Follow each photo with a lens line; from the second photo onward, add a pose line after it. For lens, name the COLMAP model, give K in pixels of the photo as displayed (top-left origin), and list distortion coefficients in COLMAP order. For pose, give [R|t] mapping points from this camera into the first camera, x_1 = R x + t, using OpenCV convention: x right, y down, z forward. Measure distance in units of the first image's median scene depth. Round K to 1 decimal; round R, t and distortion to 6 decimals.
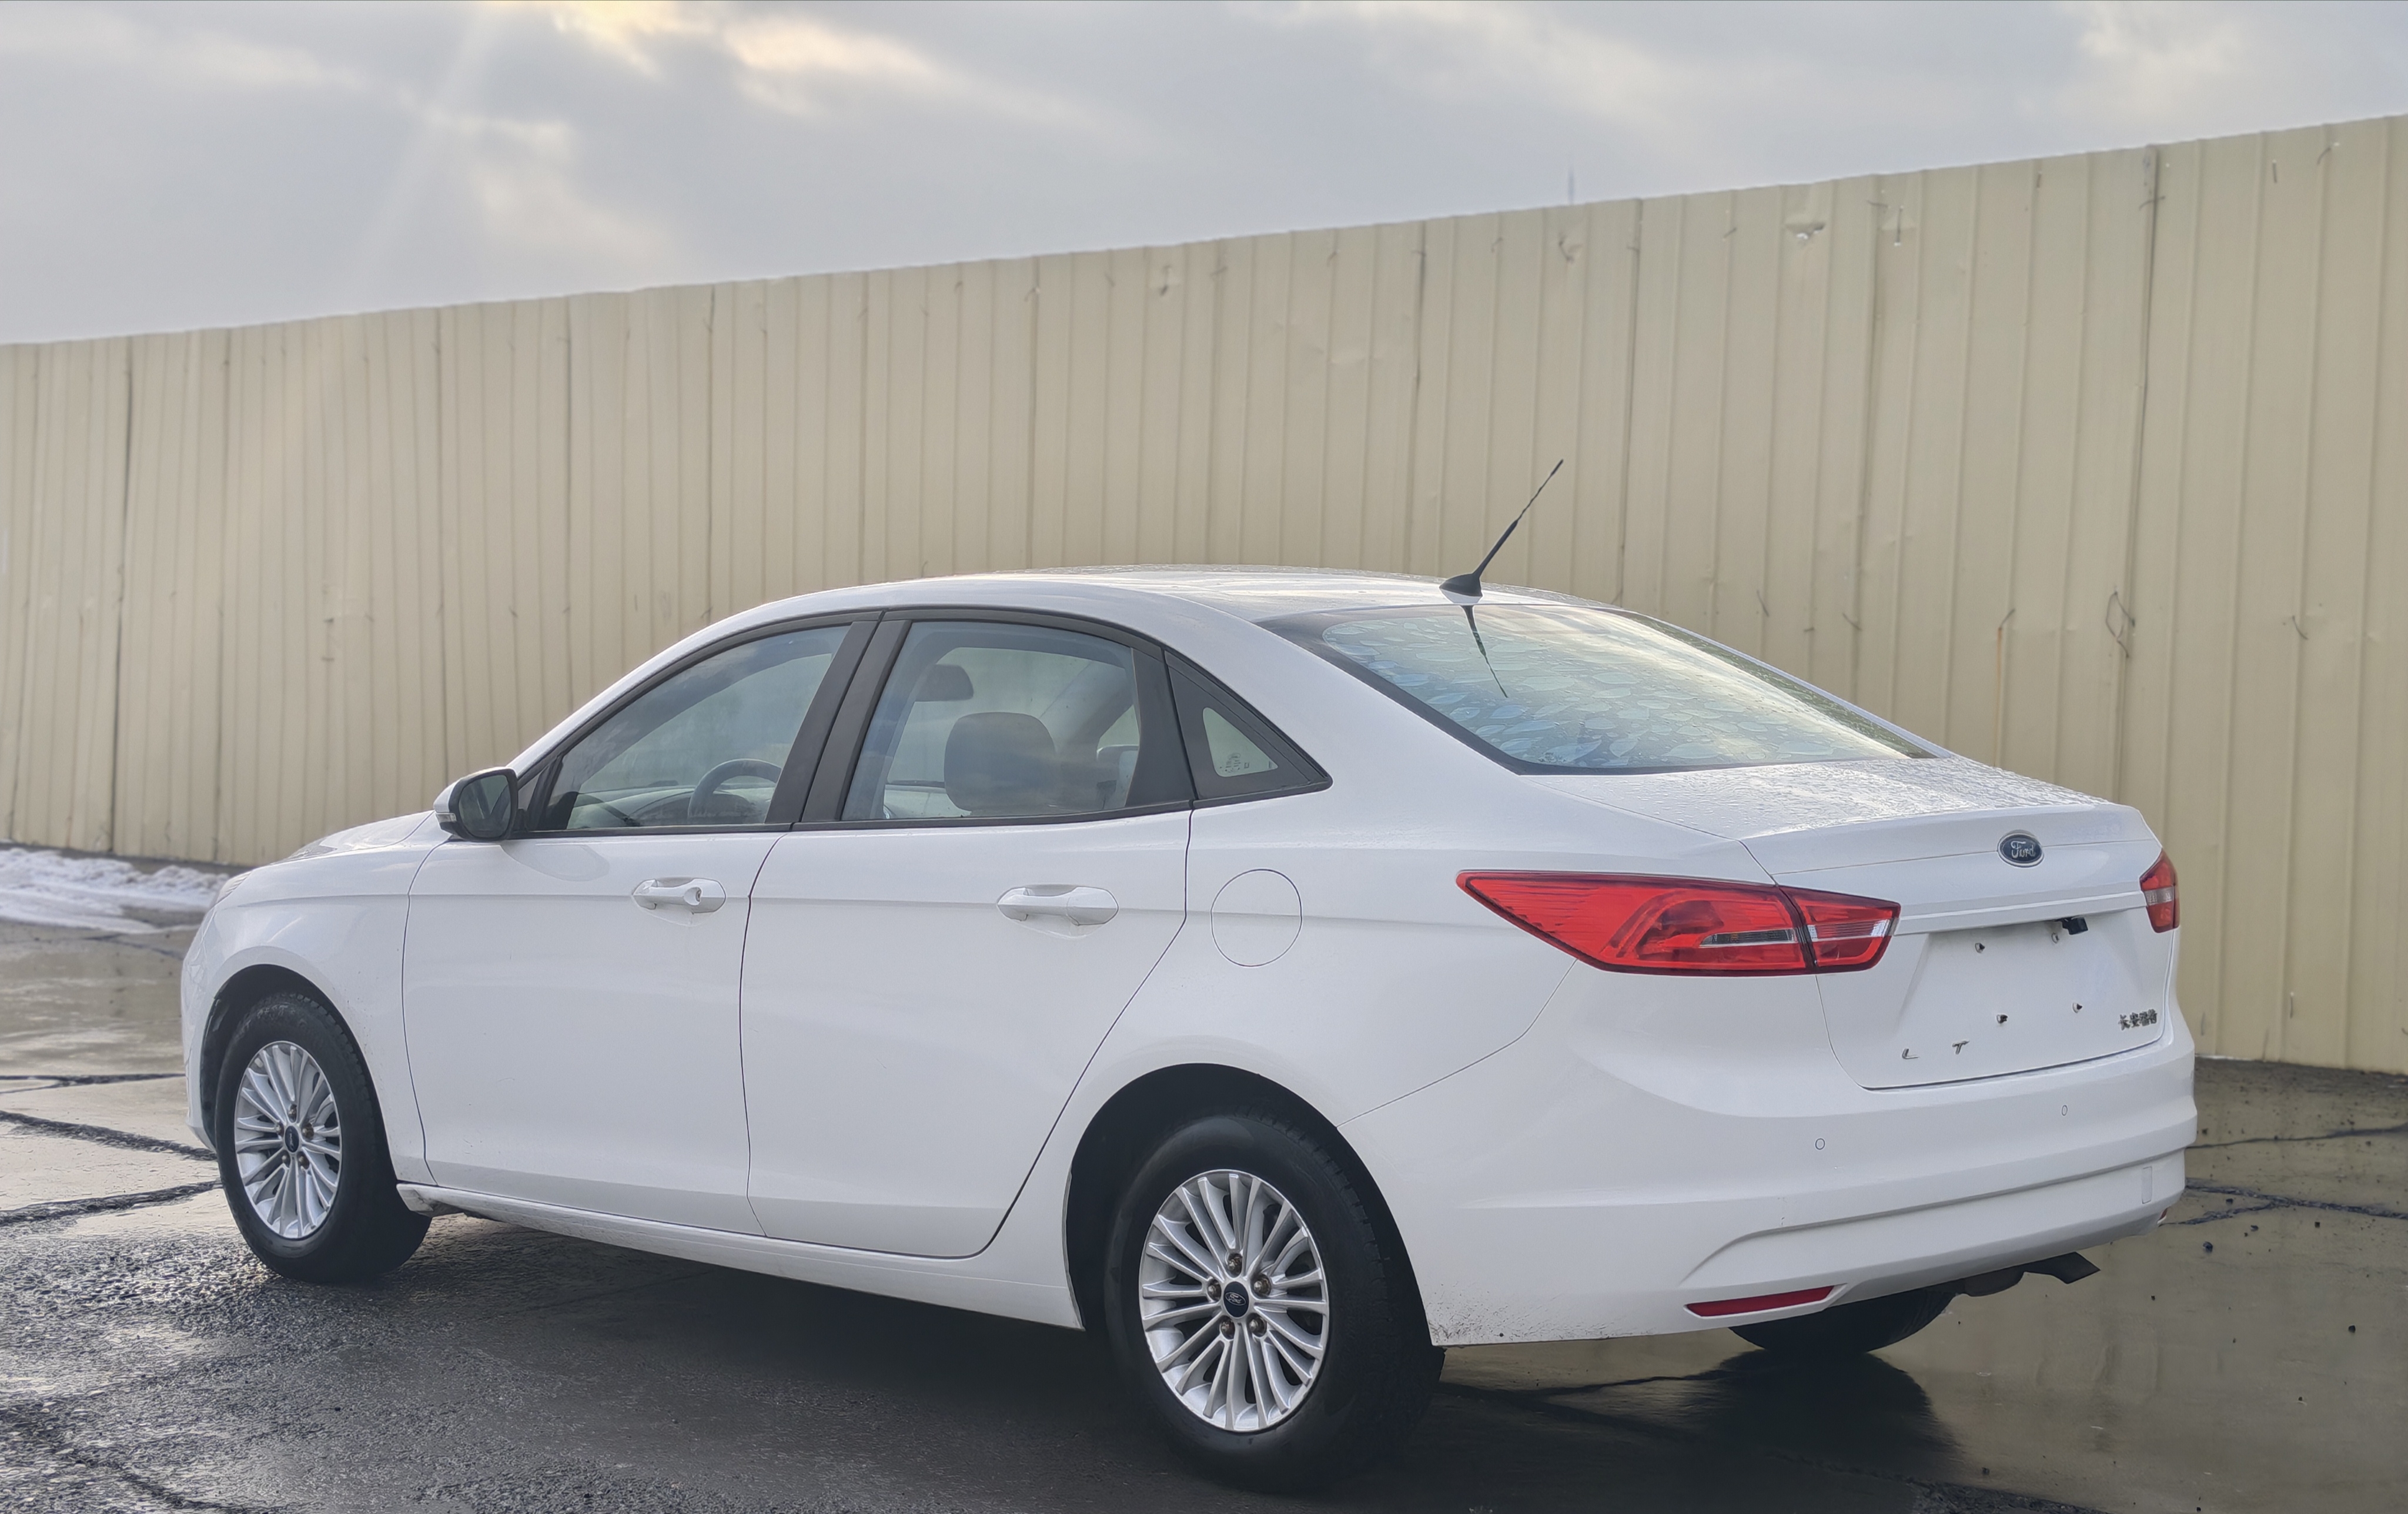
lens RADIAL K [[3470.0, 0, 1204.0], [0, 3470.0, 757.0], [0, 0, 1]] dist [0.106697, -0.093463]
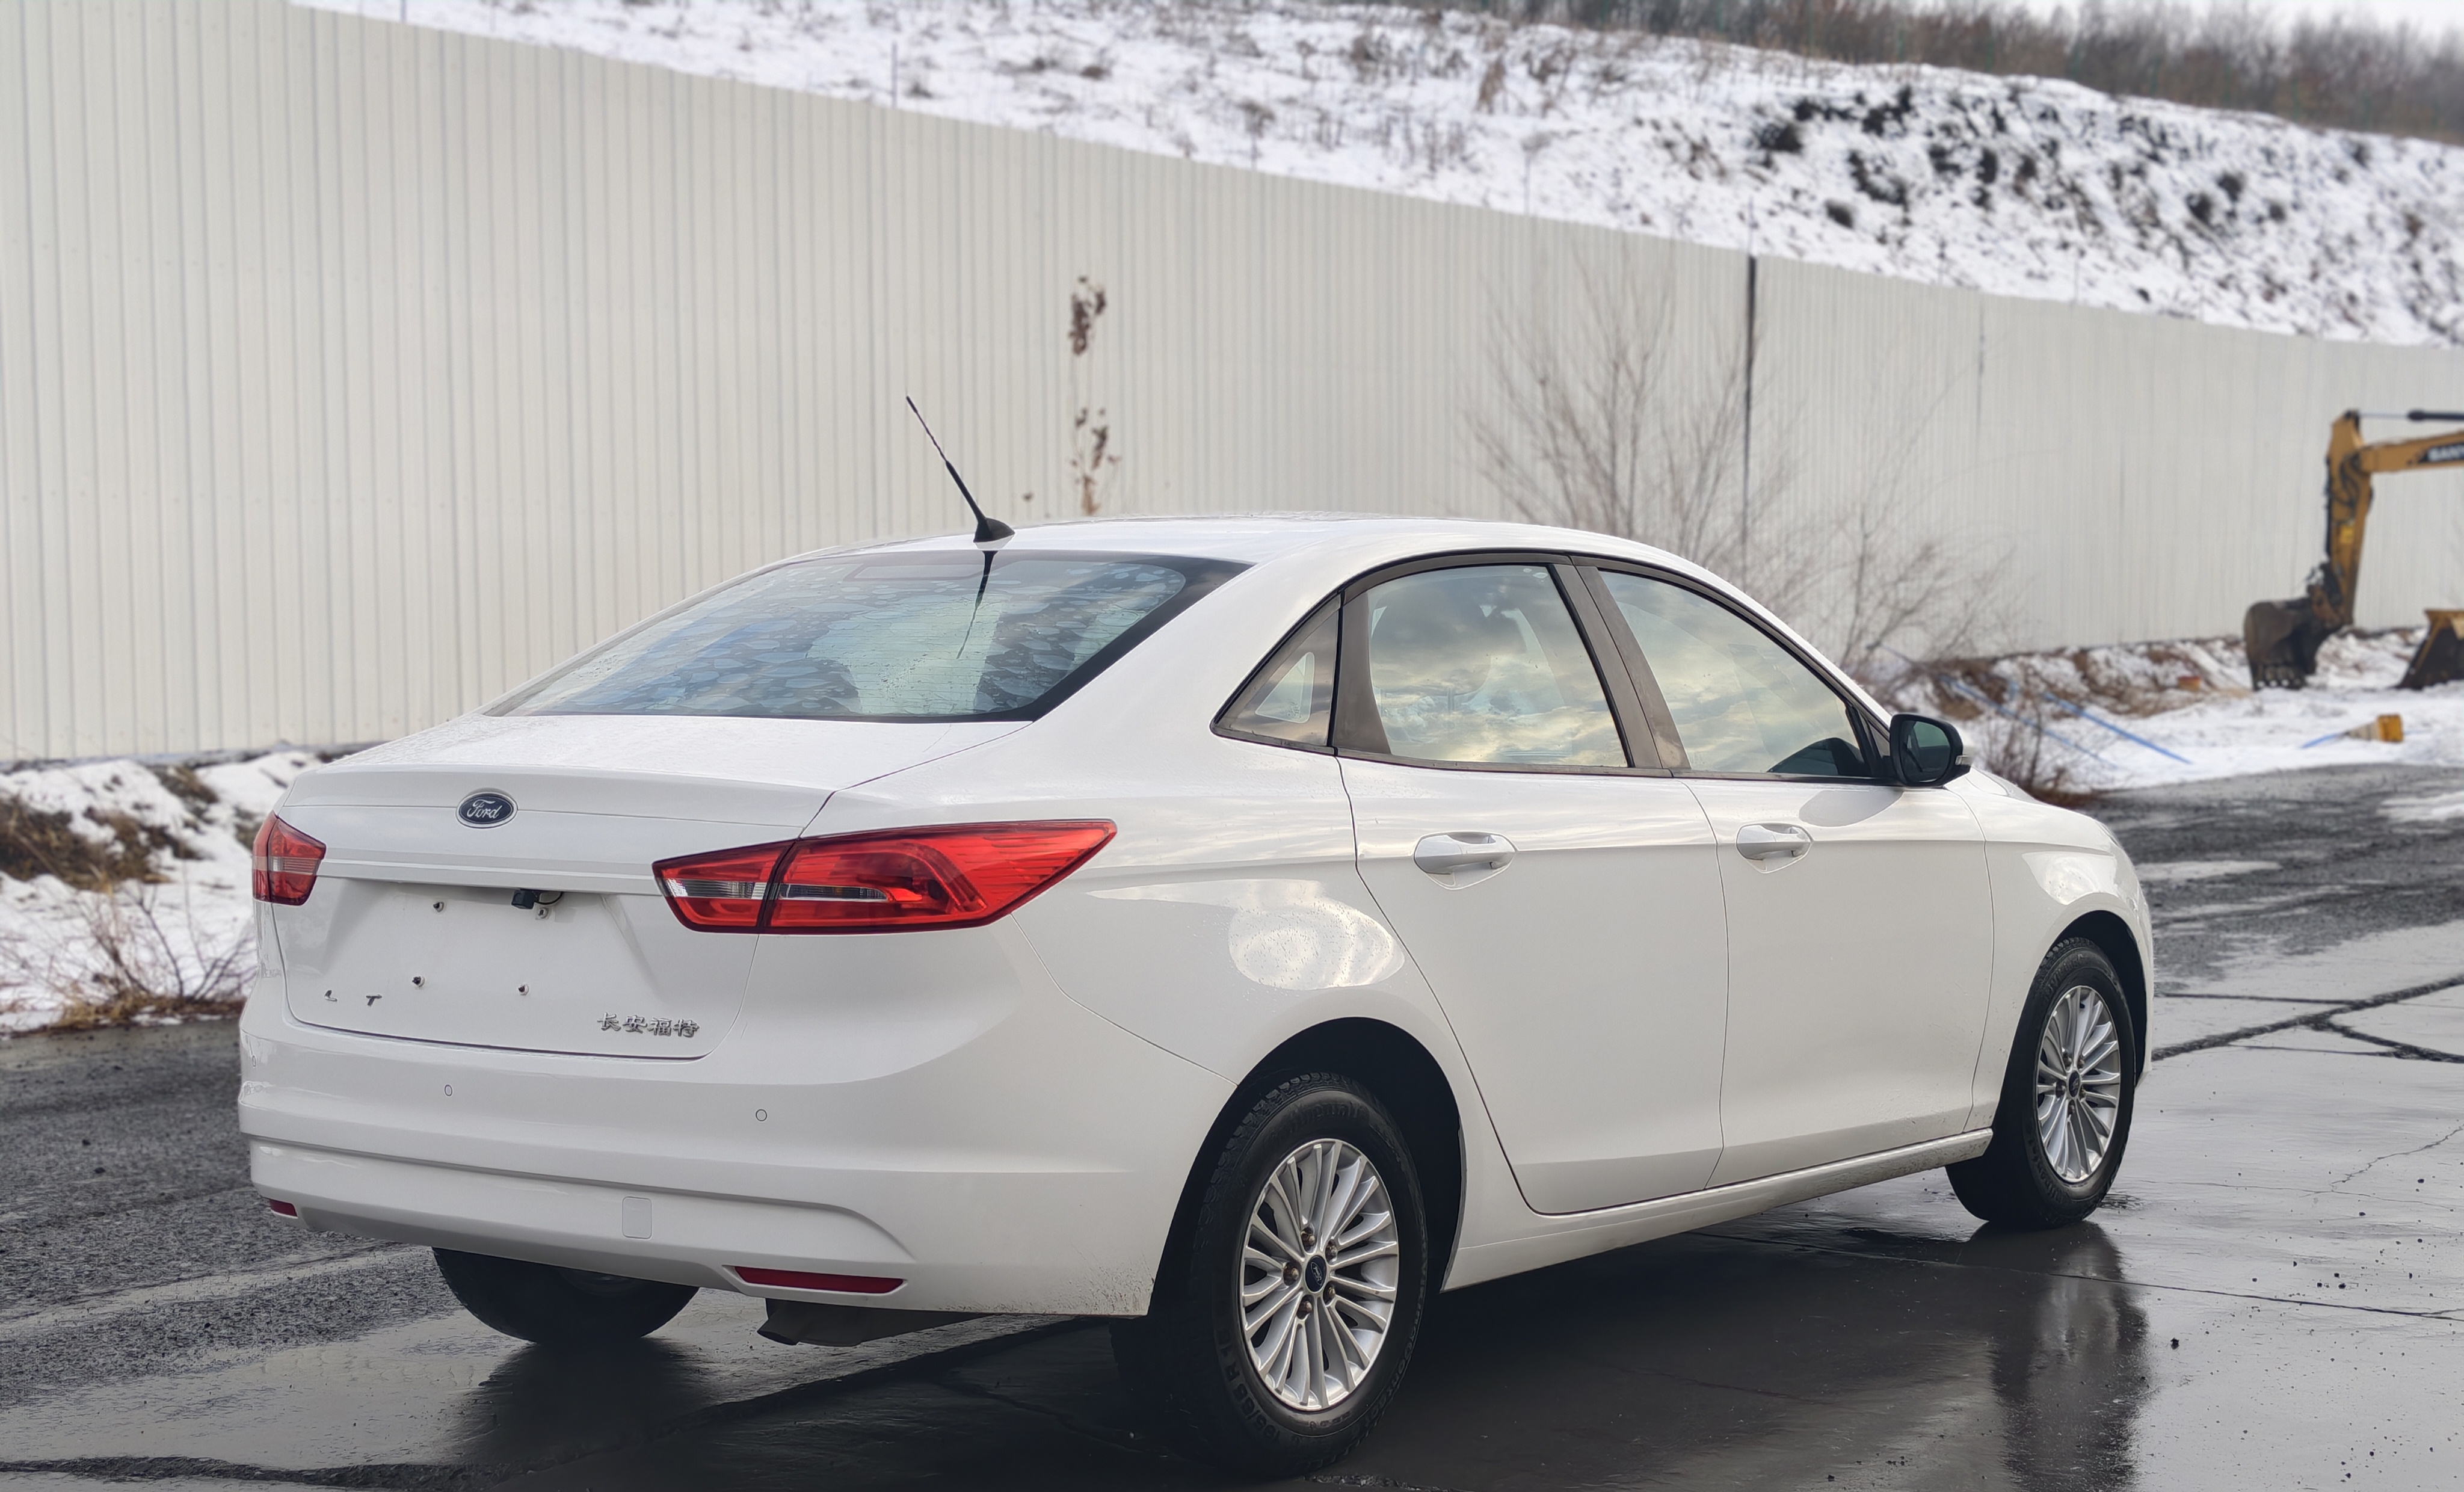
lens RADIAL K [[3541.5, 0, 1232.0], [0, 3541.5, 746.0], [0, 0, 1]] dist [0.059811, 0.071407]
pose [[0.122217, 0.037646, -0.991789, 1.218183], [-0.033357, 0.998872, 0.033804, -0.029621], [0.991943, 0.028951, 0.123334, 1.099304]]
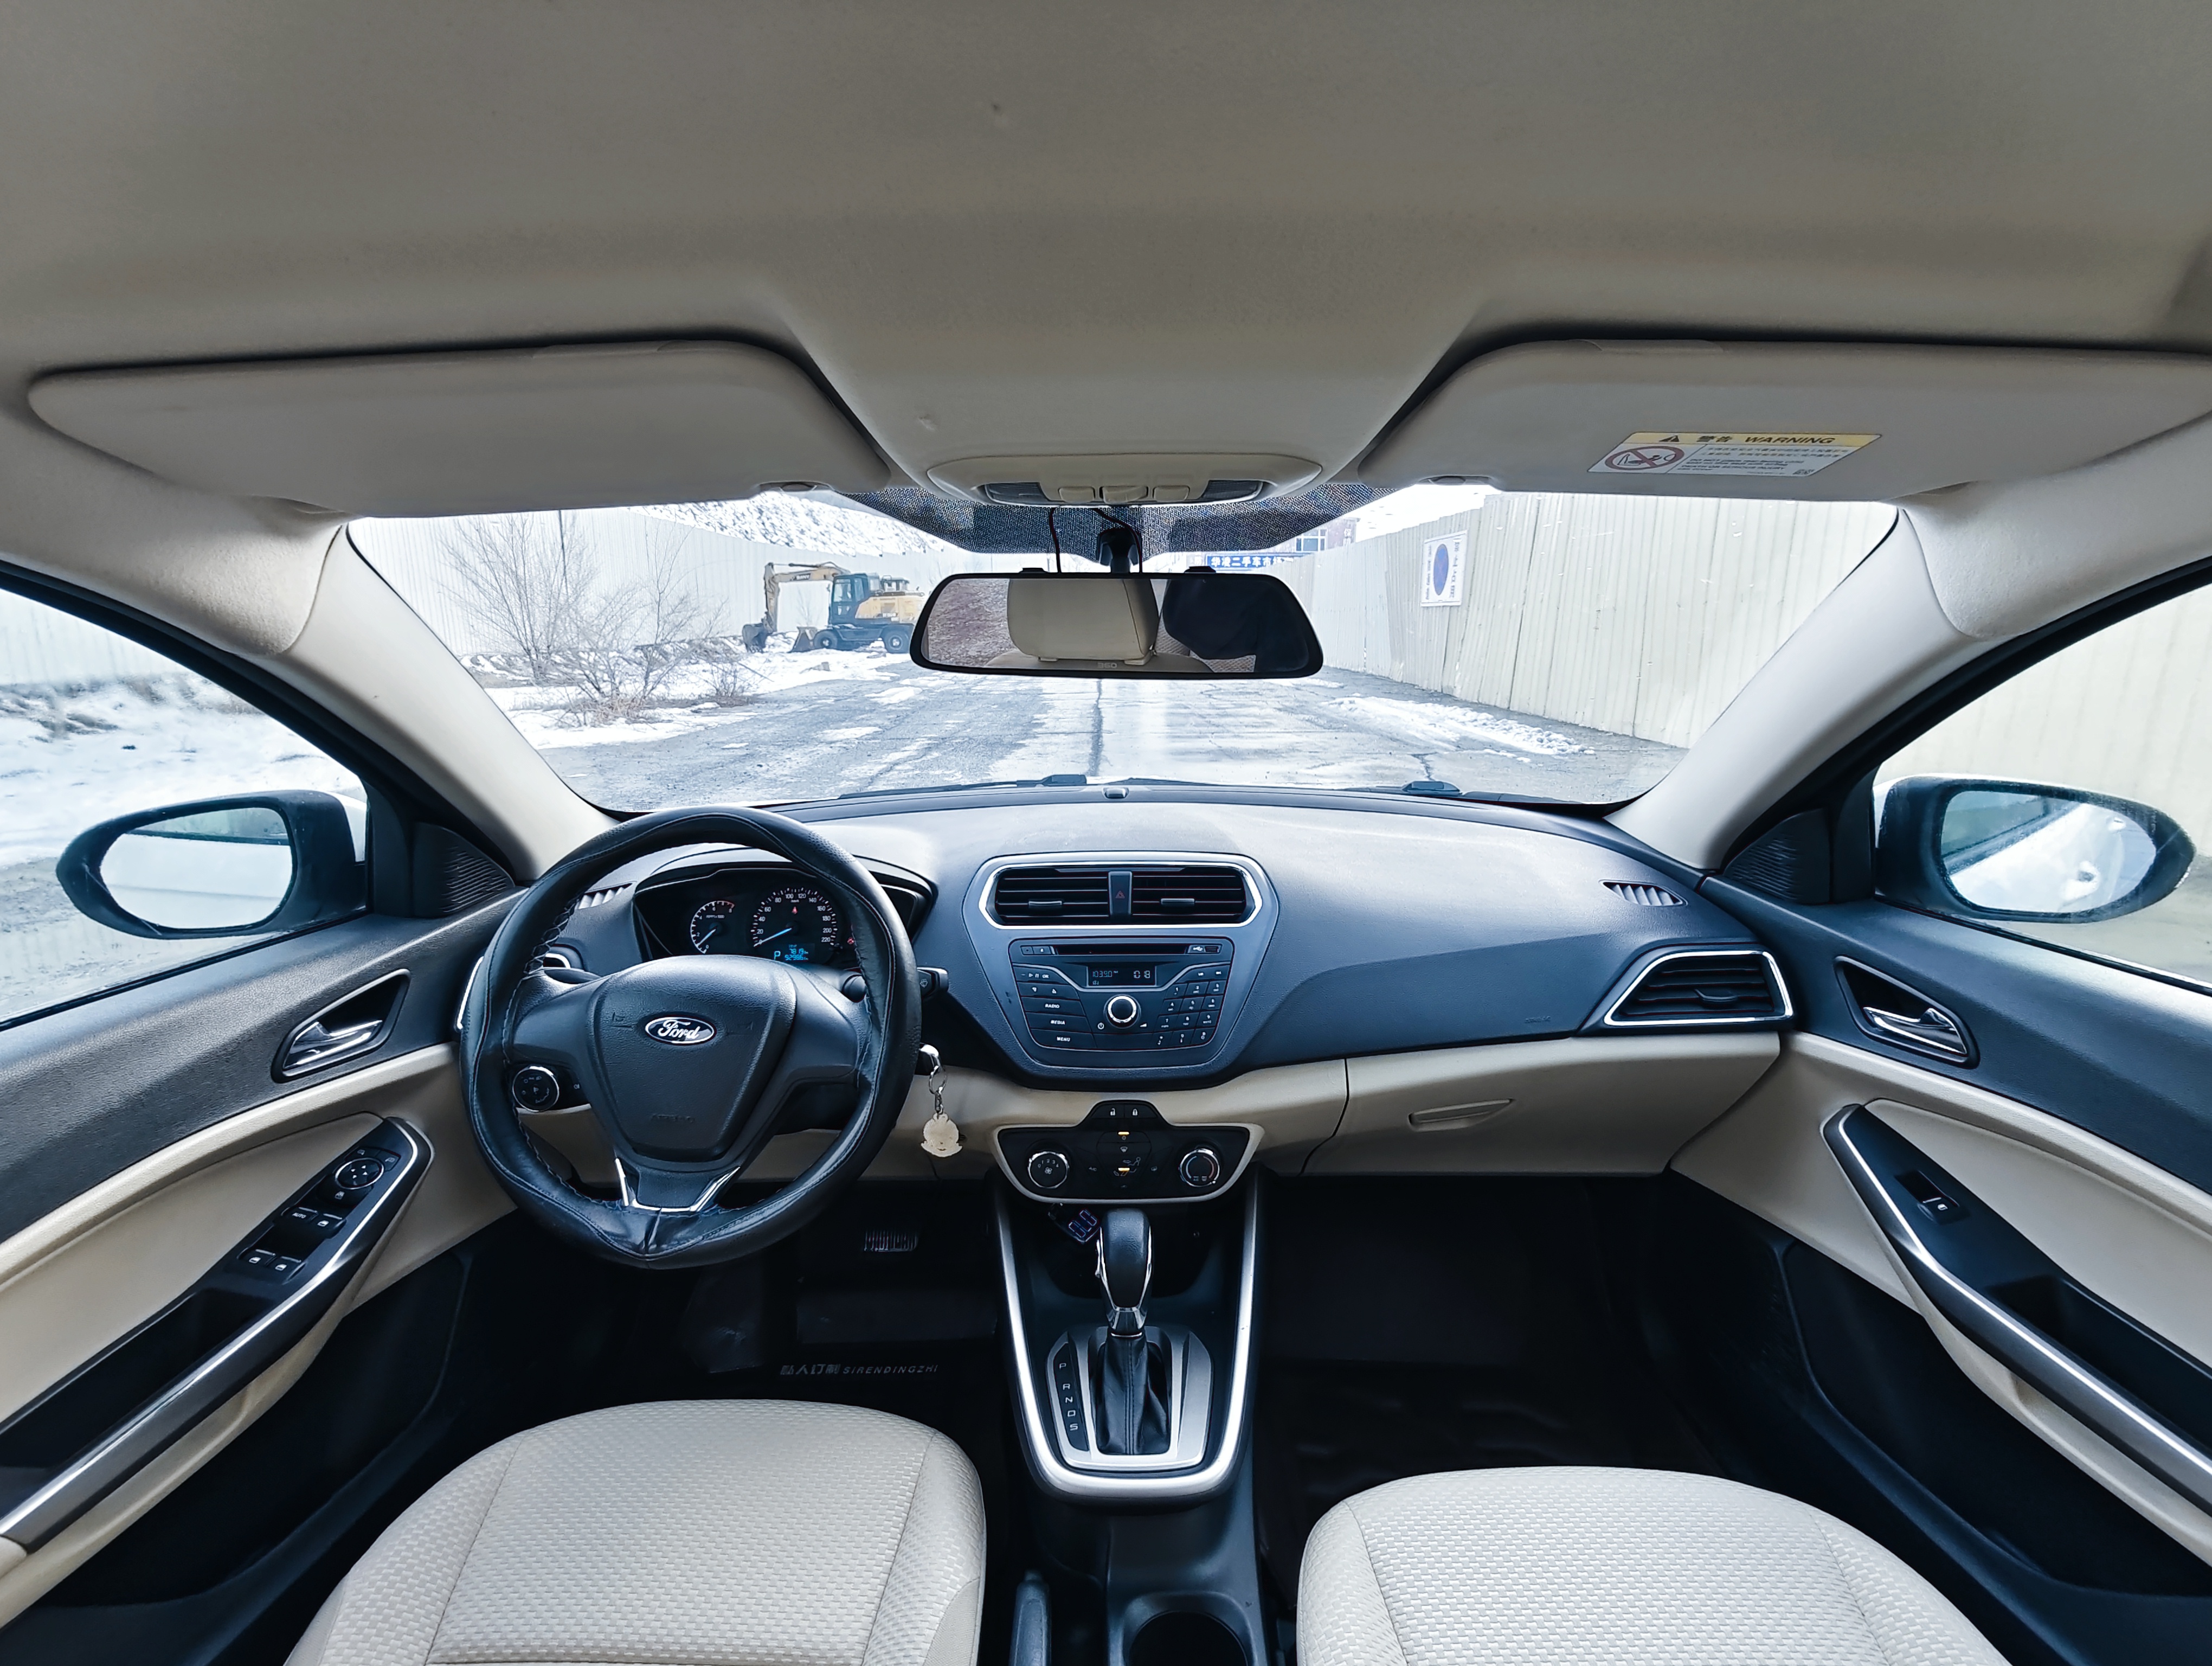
lens RADIAL K [[1024.9, 0, 1106.0], [0, 1024.9, 833.0], [0, 0, 1]] dist [-0.016986, -0.000520]
pose [[0.685857, 0.142052, -0.713738, -0.062129], [-0.022354, 0.984414, 0.174442, -0.025625], [0.727393, -0.103687, 0.678342, 1.306652]]
